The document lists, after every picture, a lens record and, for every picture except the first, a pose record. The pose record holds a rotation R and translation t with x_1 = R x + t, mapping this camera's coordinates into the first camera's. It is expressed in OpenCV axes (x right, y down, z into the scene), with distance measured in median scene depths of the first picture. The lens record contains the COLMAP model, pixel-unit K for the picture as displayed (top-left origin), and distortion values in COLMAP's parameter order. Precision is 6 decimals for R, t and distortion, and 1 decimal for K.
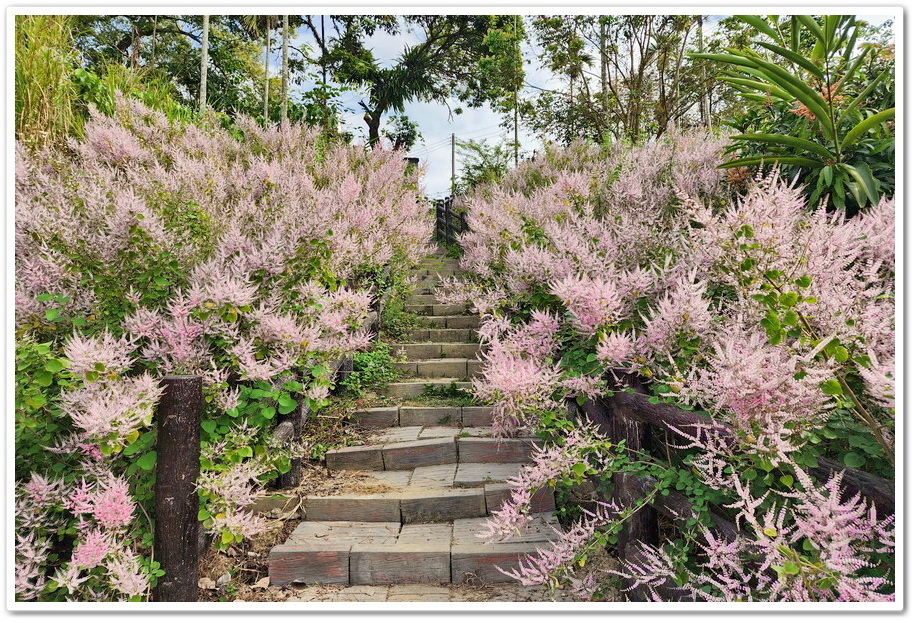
lens RADIAL K [[558.7, 0, 434.7], [0, 558.7, 307.8], [0, 0, 1]] dist [0.088259, -0.070055]
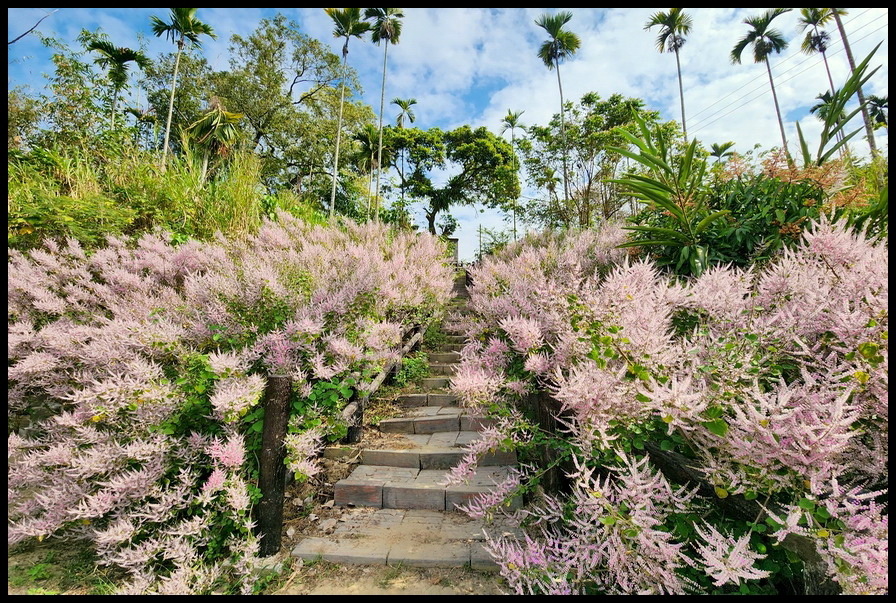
lens RADIAL K [[342.3, 0, 472.9], [0, 342.3, 293.6], [0, 0, 1]] dist [0.015420, -0.007157]
pose [[0.996163, -0.001041, -0.087510, 0.161579], [-0.006180, 0.996597, -0.082200, -0.031118], [0.087298, 0.082425, 0.992766, 0.008586]]
